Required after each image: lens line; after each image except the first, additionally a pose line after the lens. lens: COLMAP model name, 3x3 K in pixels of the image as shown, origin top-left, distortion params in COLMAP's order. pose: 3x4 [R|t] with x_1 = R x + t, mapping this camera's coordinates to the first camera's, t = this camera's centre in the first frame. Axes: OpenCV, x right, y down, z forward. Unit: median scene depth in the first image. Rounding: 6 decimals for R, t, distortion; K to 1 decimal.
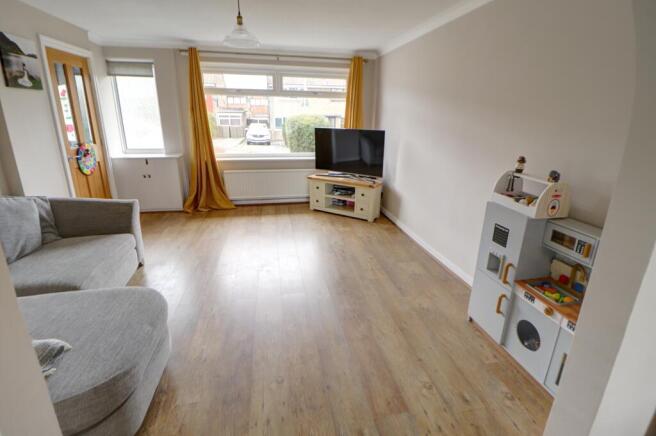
lens RADIAL K [[305.3, 0, 329.6], [0, 305.3, 204.7], [0, 0, 1]] dist [0.003585, -0.020670]
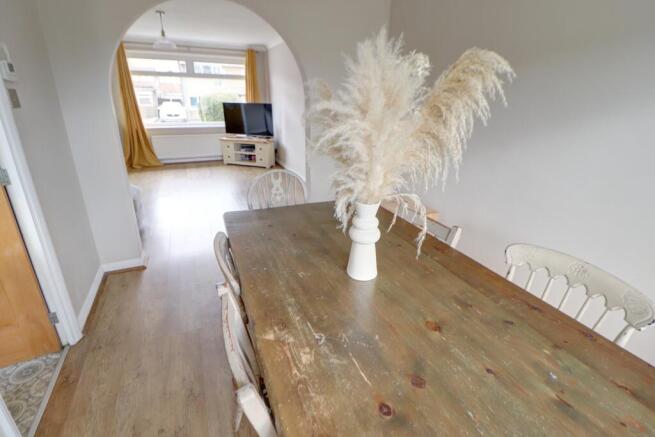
lens RADIAL K [[304.9, 0, 329.1], [0, 304.9, 205.2], [0, 0, 1]] dist [0.003585, -0.020670]
pose [[0.971833, -0.074965, 0.223430, 0.073495], [0.060677, 0.995689, 0.070151, 0.134713], [-0.227726, -0.054618, 0.972192, -0.436432]]
